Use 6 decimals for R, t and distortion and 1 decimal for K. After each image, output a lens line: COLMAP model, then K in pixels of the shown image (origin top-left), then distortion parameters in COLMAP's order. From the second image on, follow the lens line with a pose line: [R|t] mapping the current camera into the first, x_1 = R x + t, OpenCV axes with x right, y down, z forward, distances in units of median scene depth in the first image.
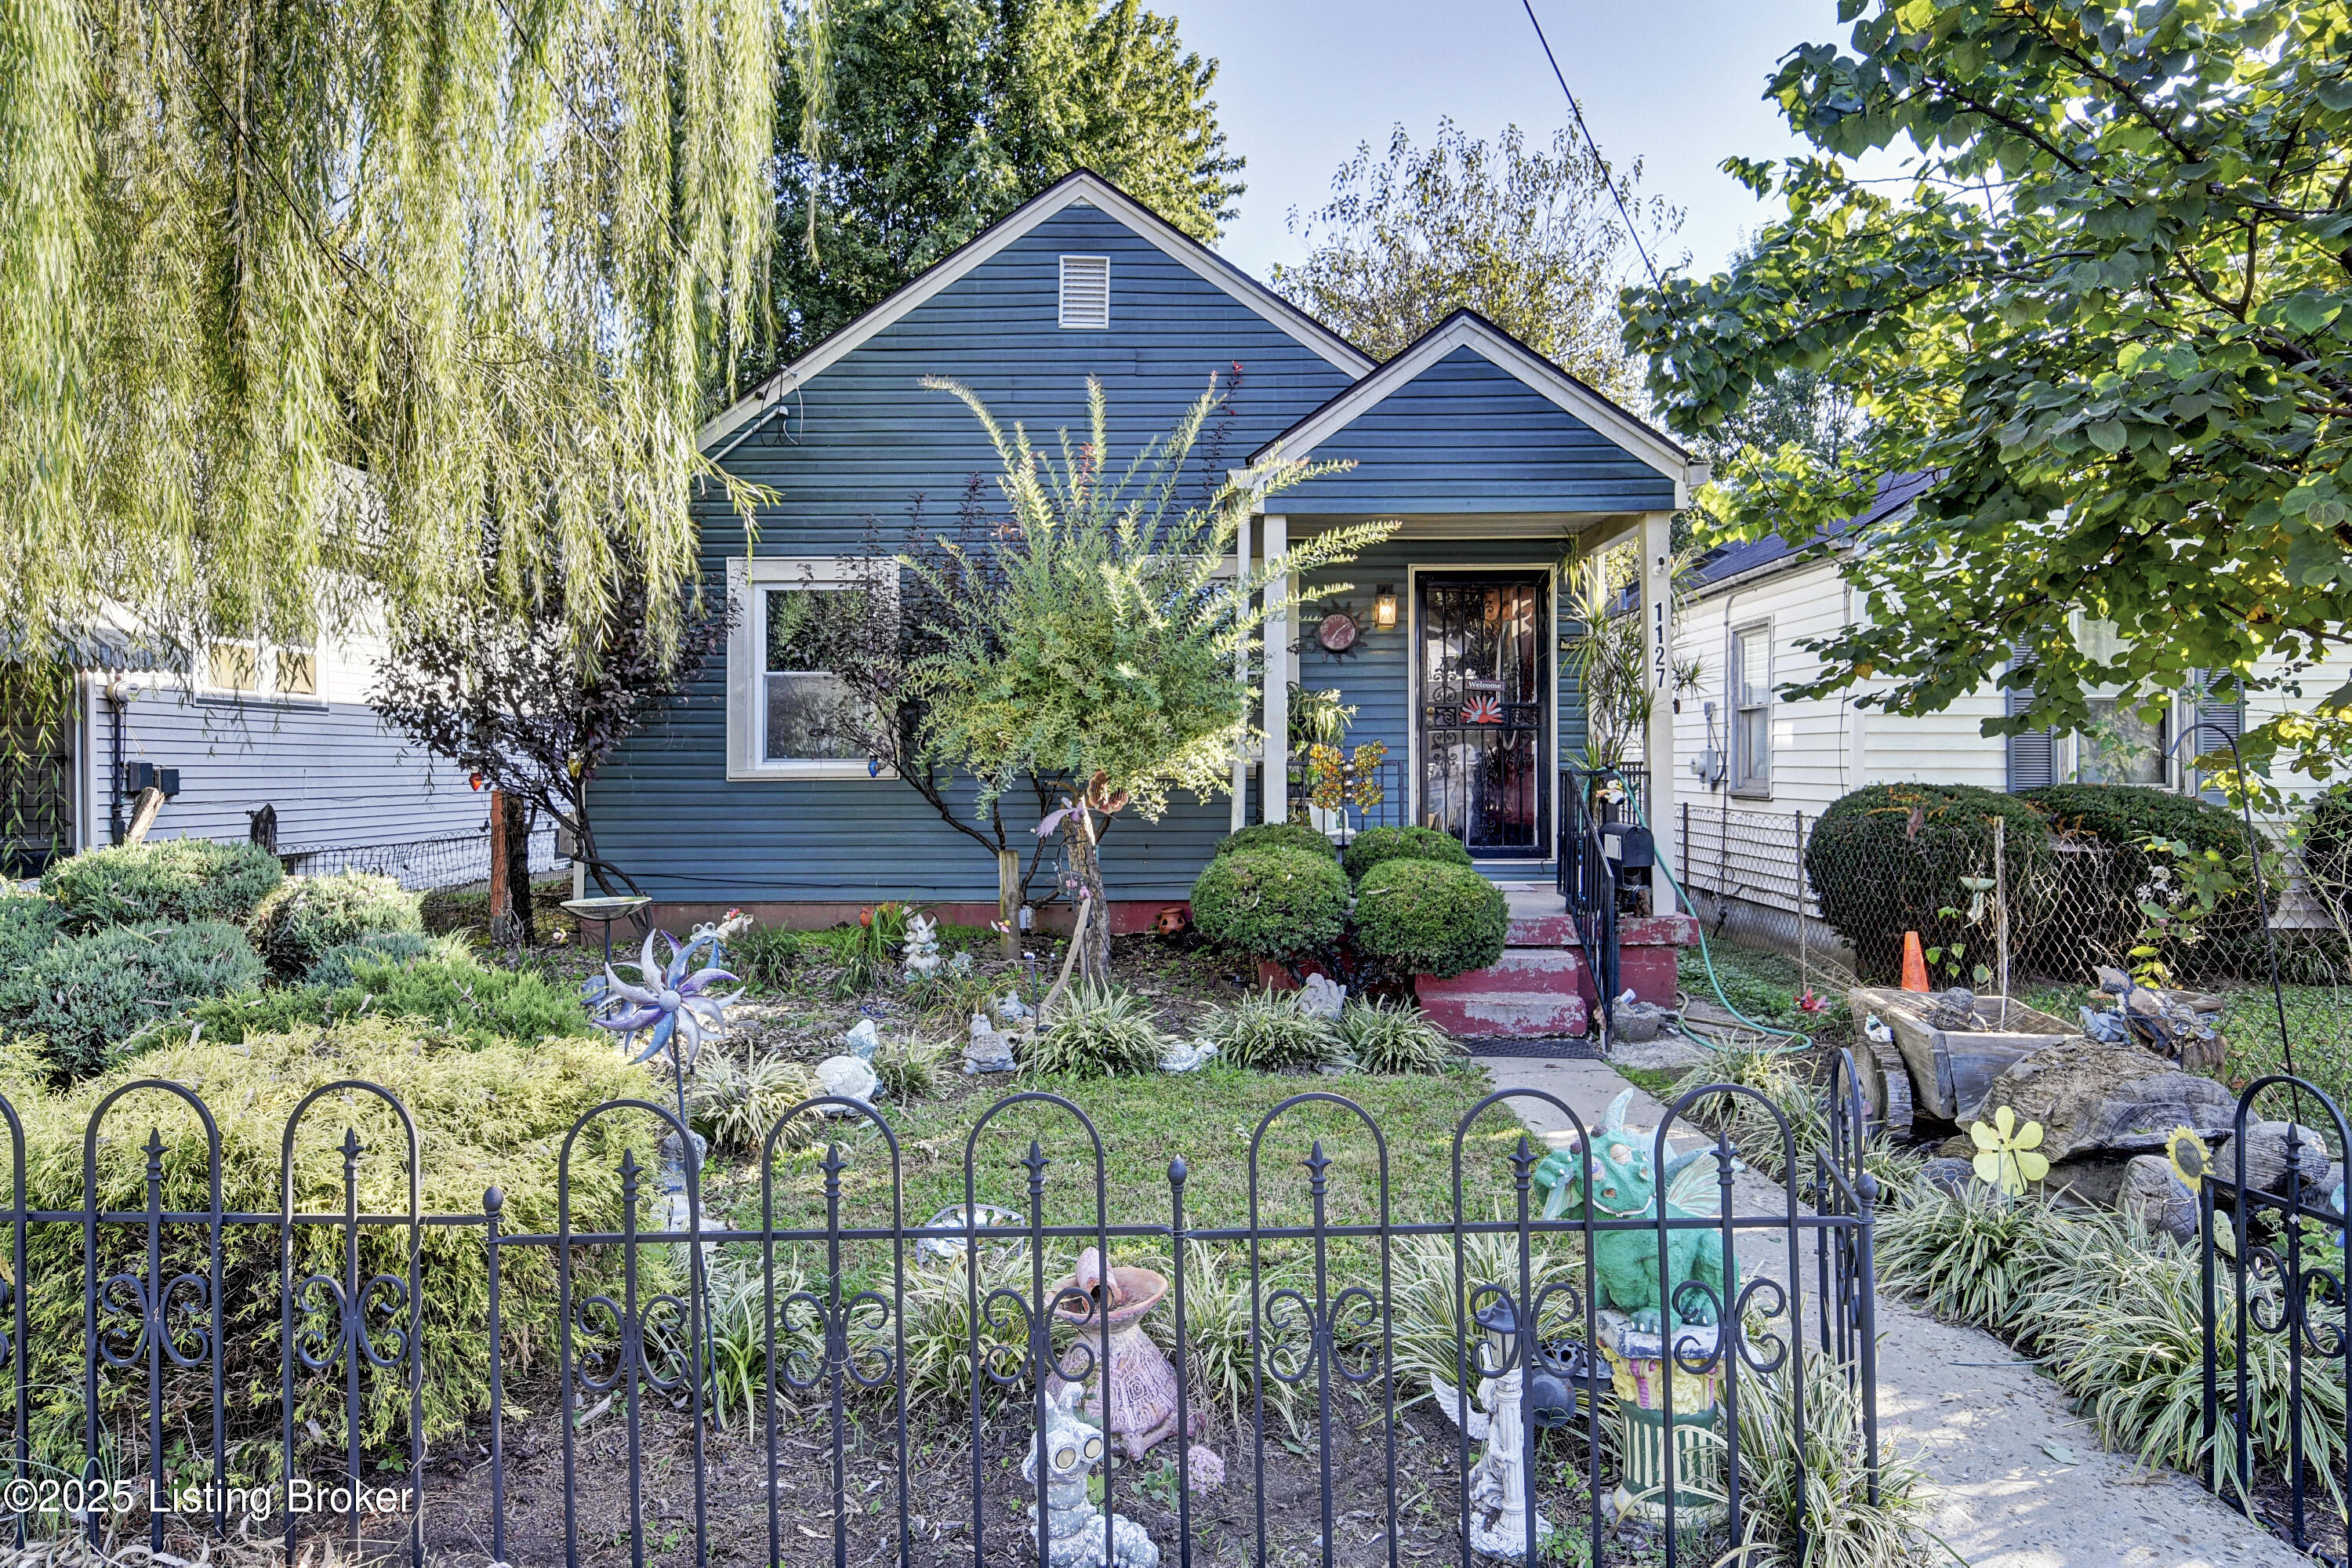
lens RADIAL K [[1388.5, 0, 1171.3], [0, 1388.5, 774.4], [0, 0, 1]] dist [-0.005701, -0.000509]
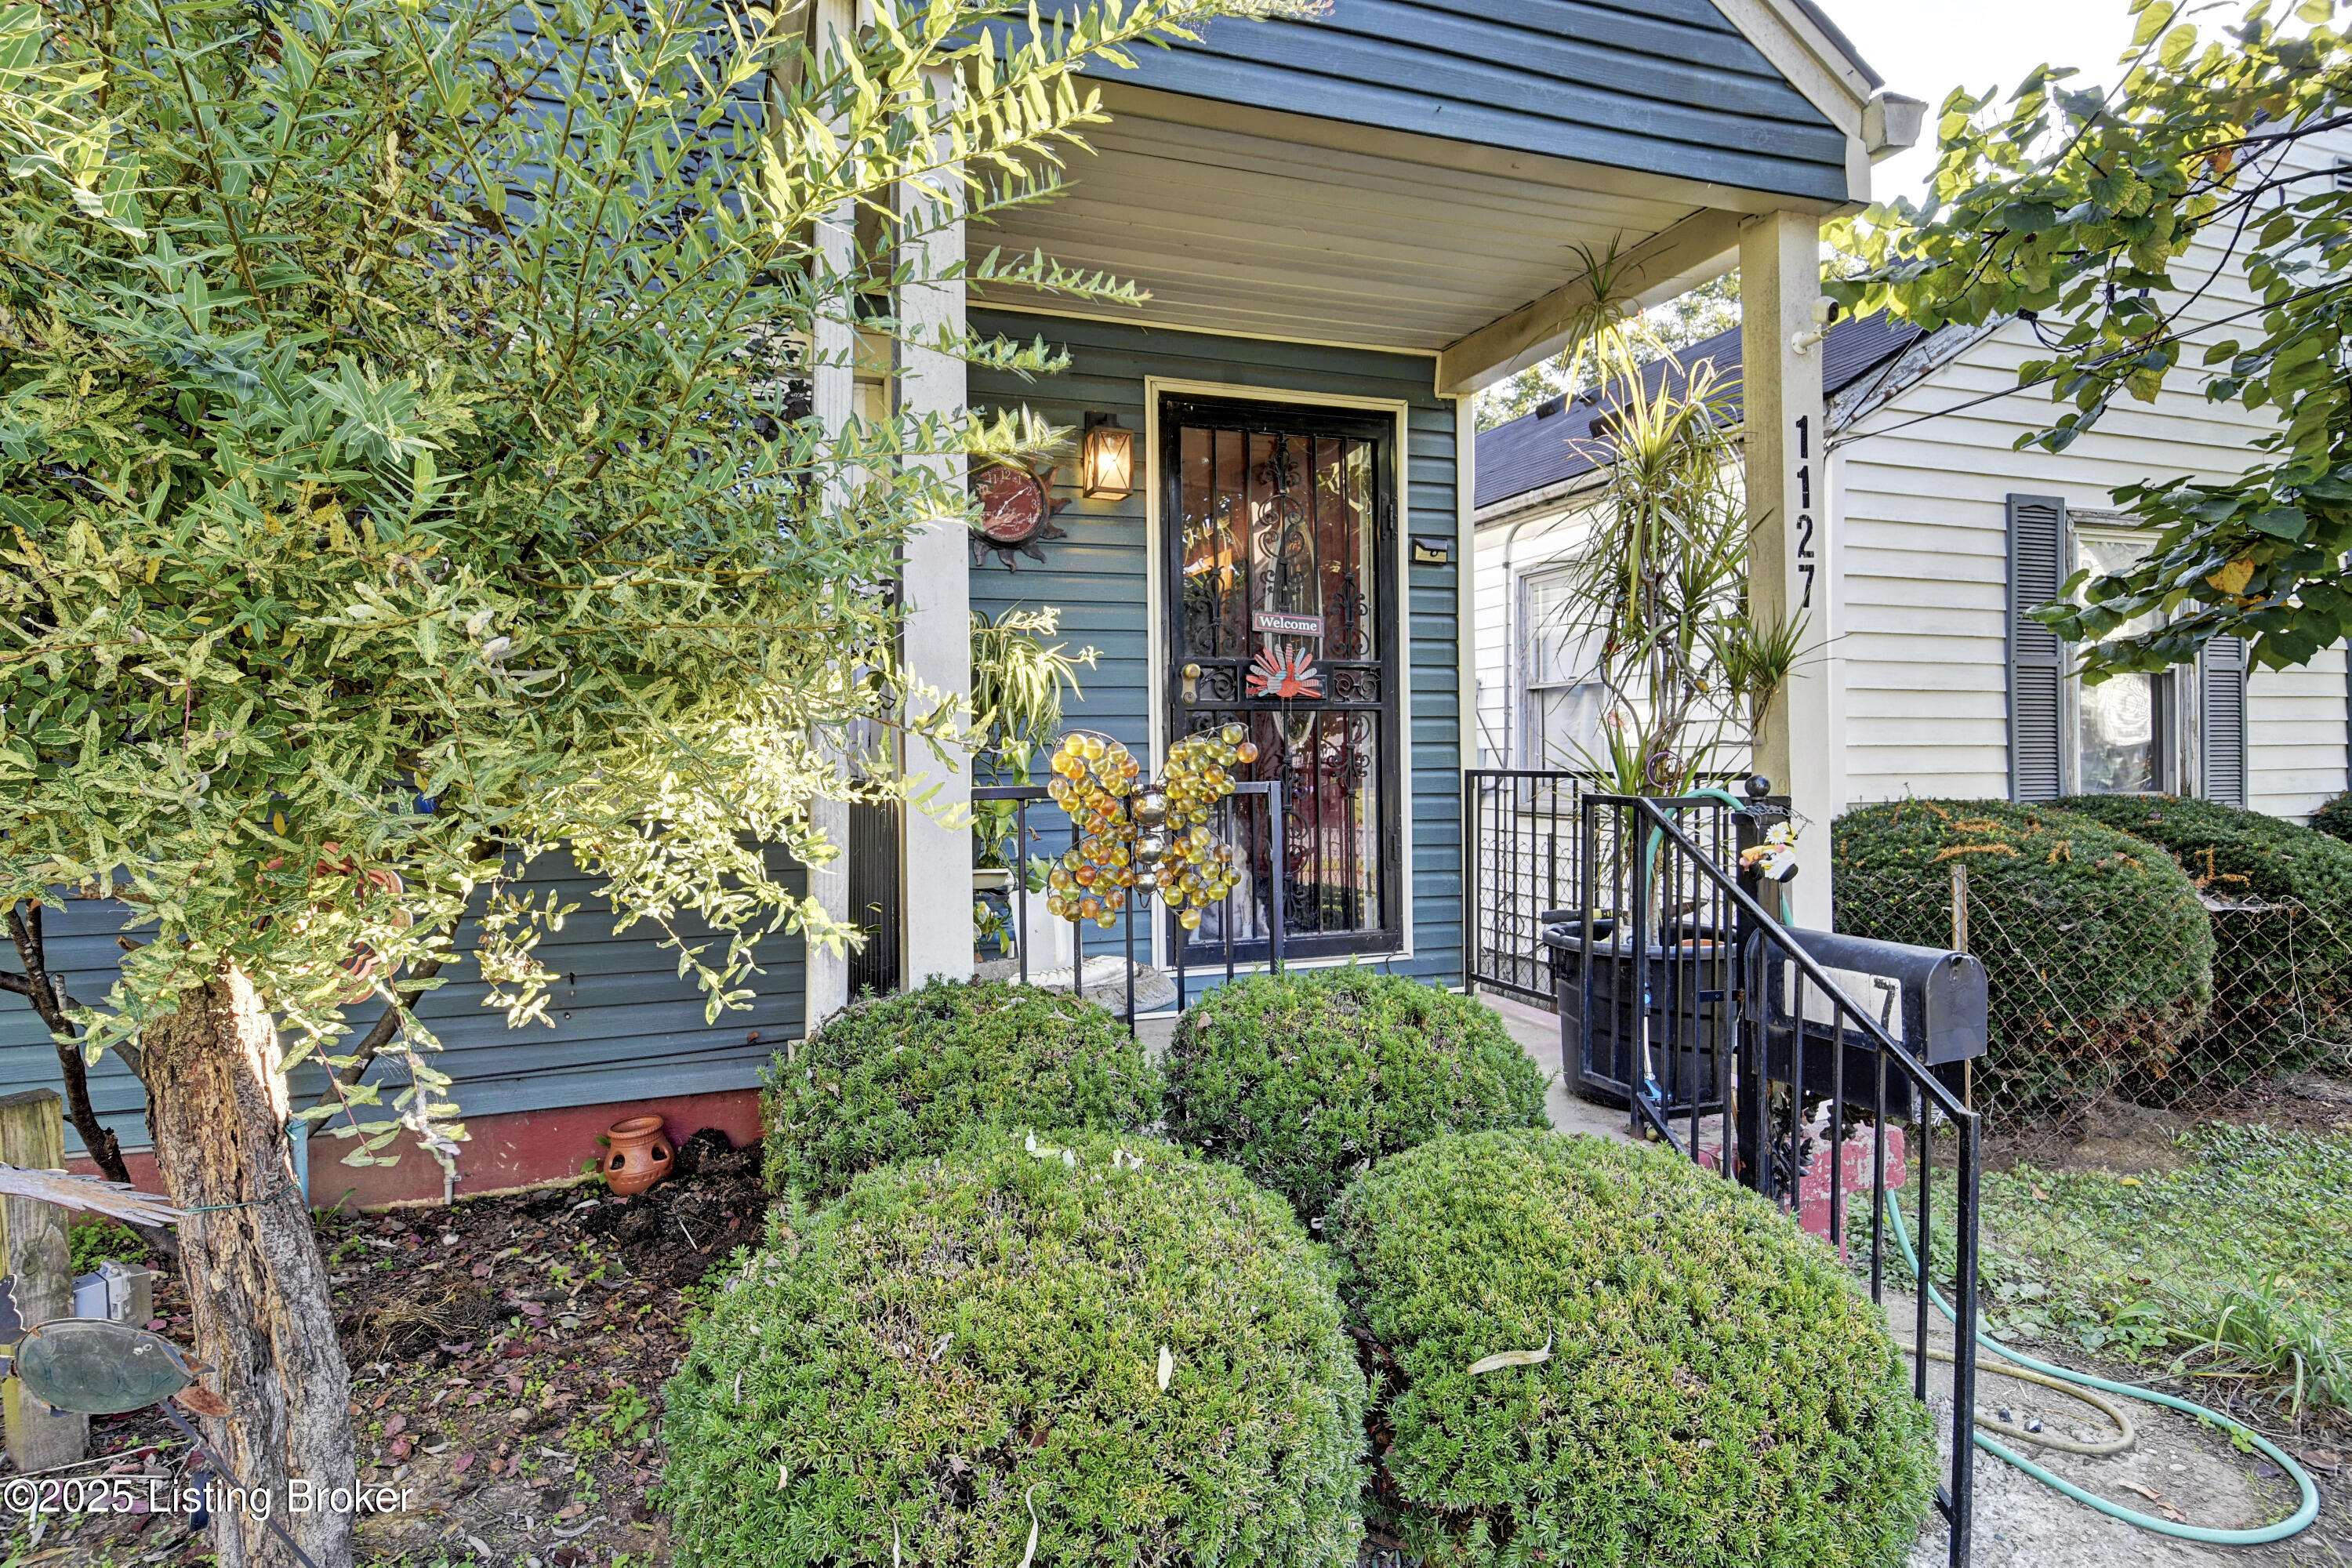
lens RADIAL K [[1287.7, 0, 1173.7], [0, 1287.7, 770.3], [0, 0, 1]] dist [-0.001025, -0.000406]
pose [[0.932561, -0.011207, 0.360837, 0.012750], [0.011459, 0.999933, 0.001440, -0.011174], [-0.360829, 0.002792, 0.932628, 0.568578]]
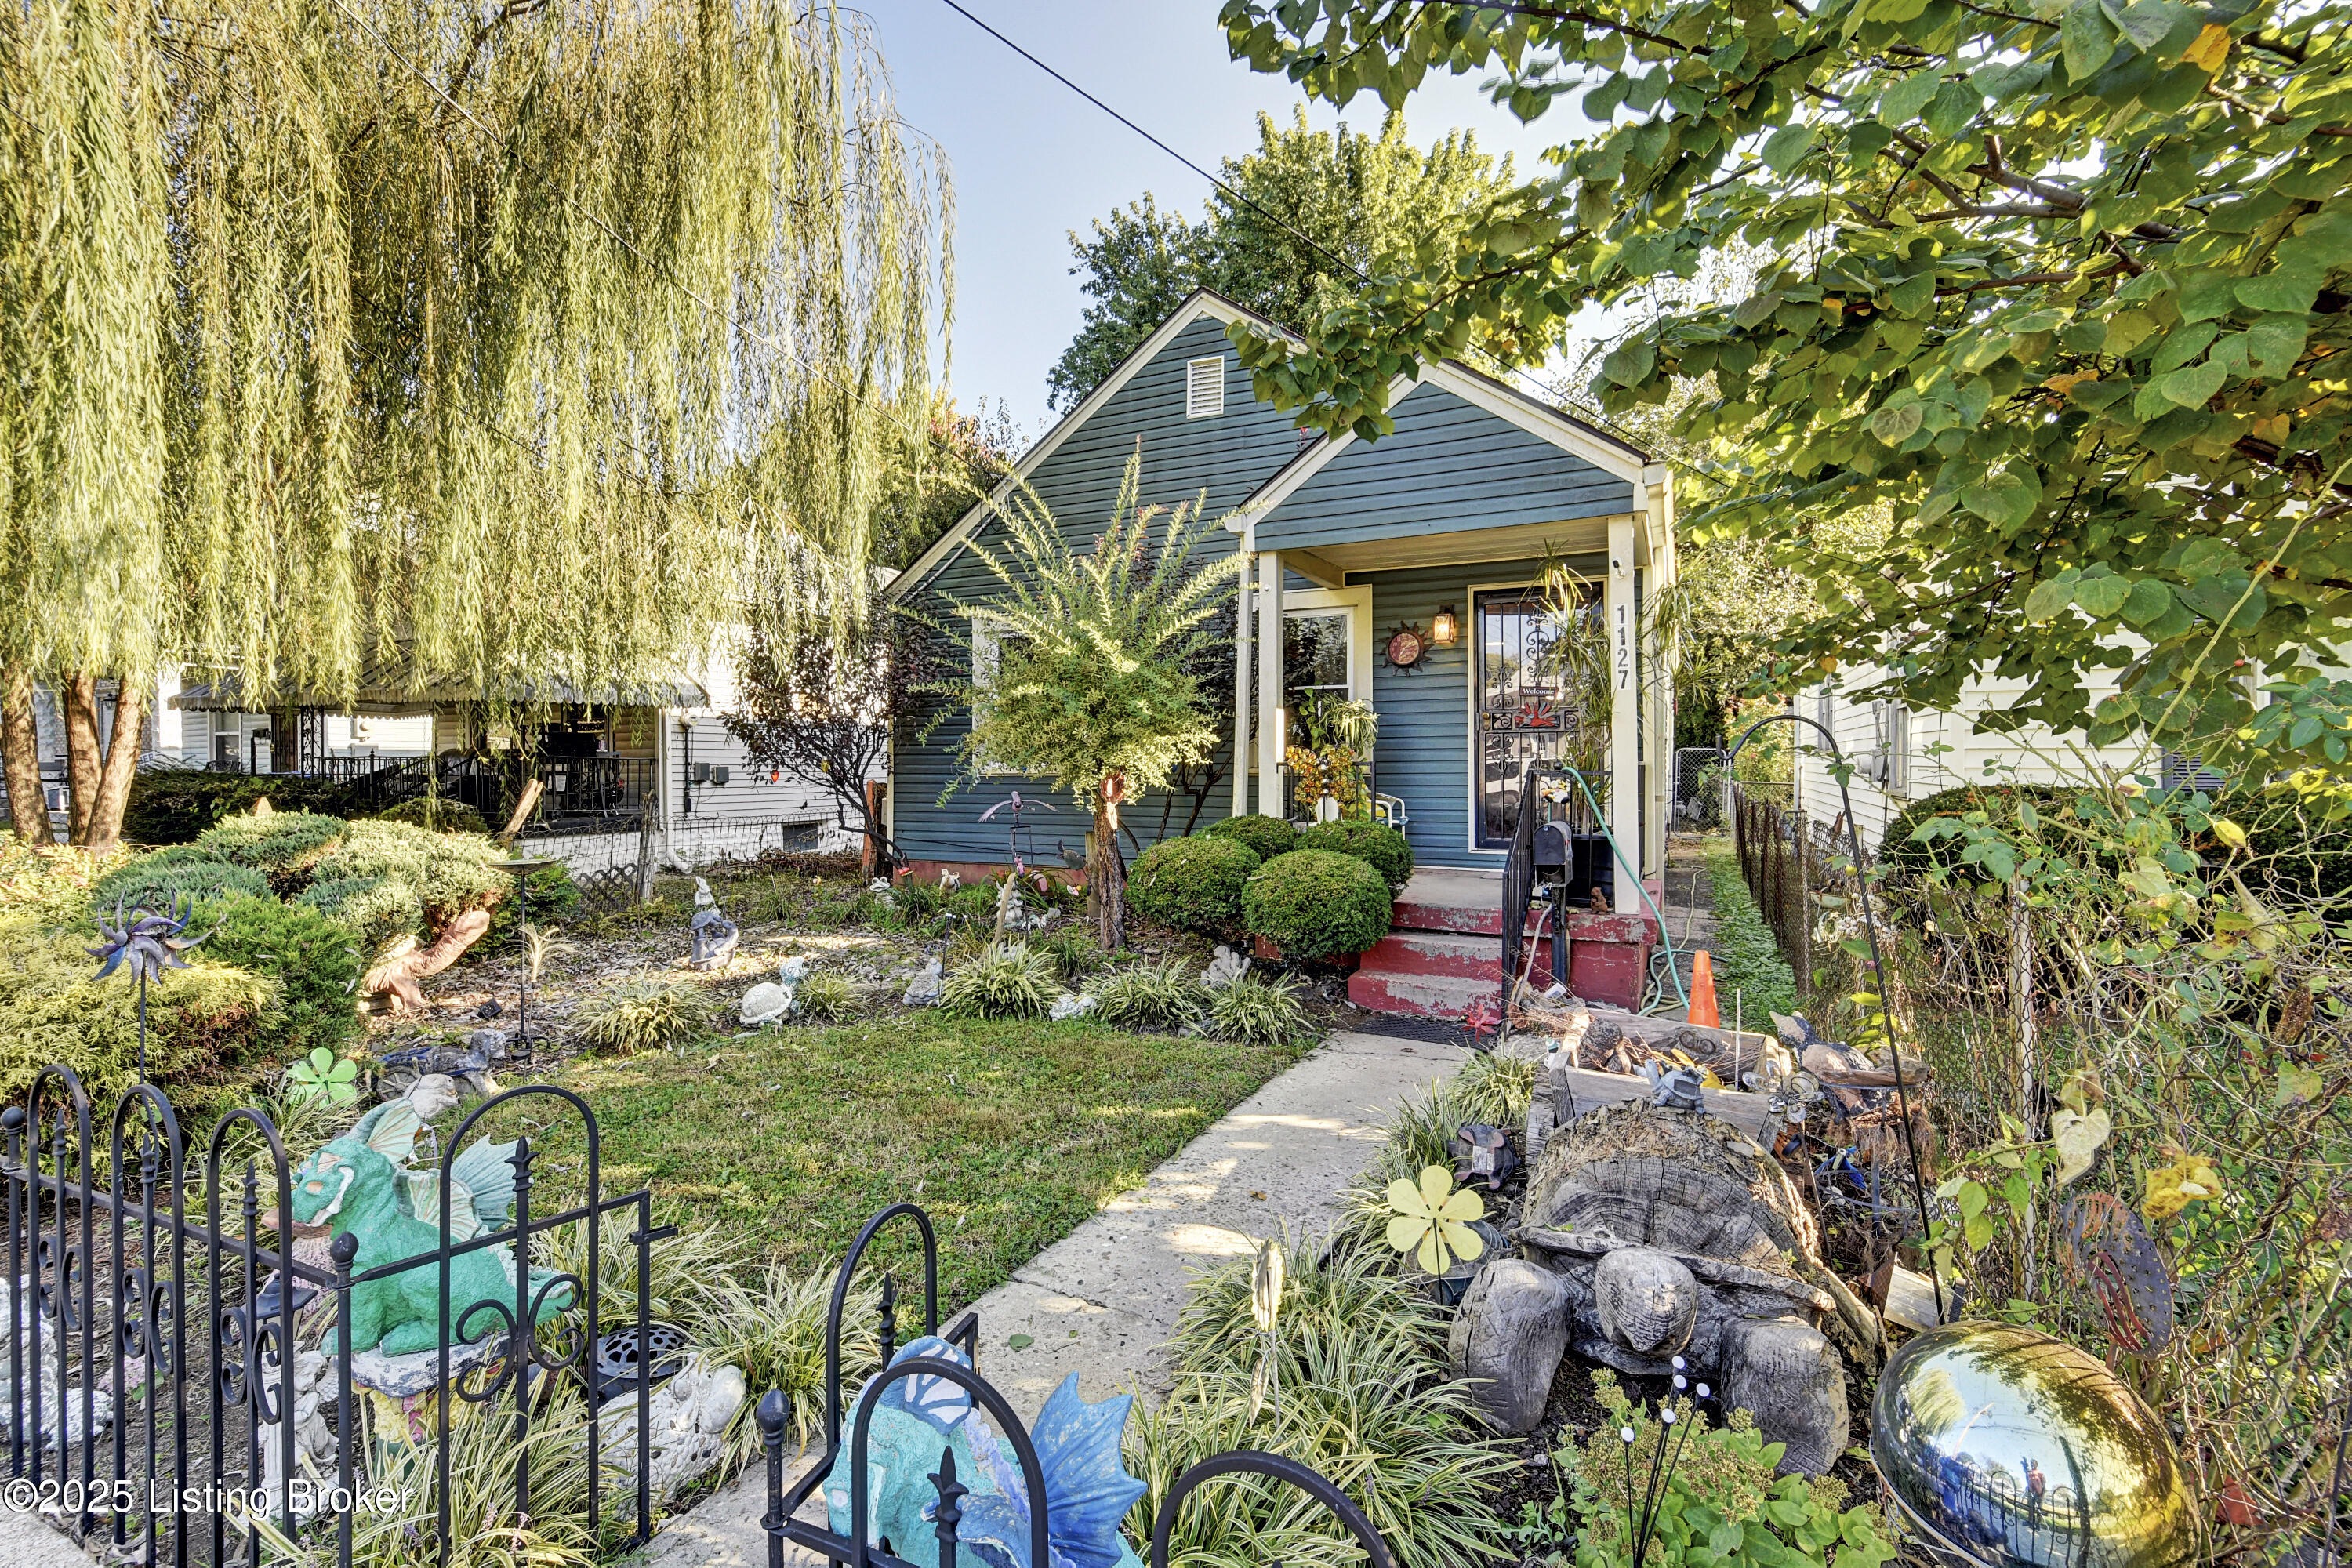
lens RADIAL K [[1023.4, 0, 1178.4], [0, 1023.4, 772.4], [0, 0, 1]] dist [0.001484, 0.000035]
pose [[0.908998, 0.003516, -0.416785, 0.304244], [-0.002800, 0.999993, 0.002329, -0.001741], [0.416790, -0.000950, 0.909002, 0.150622]]
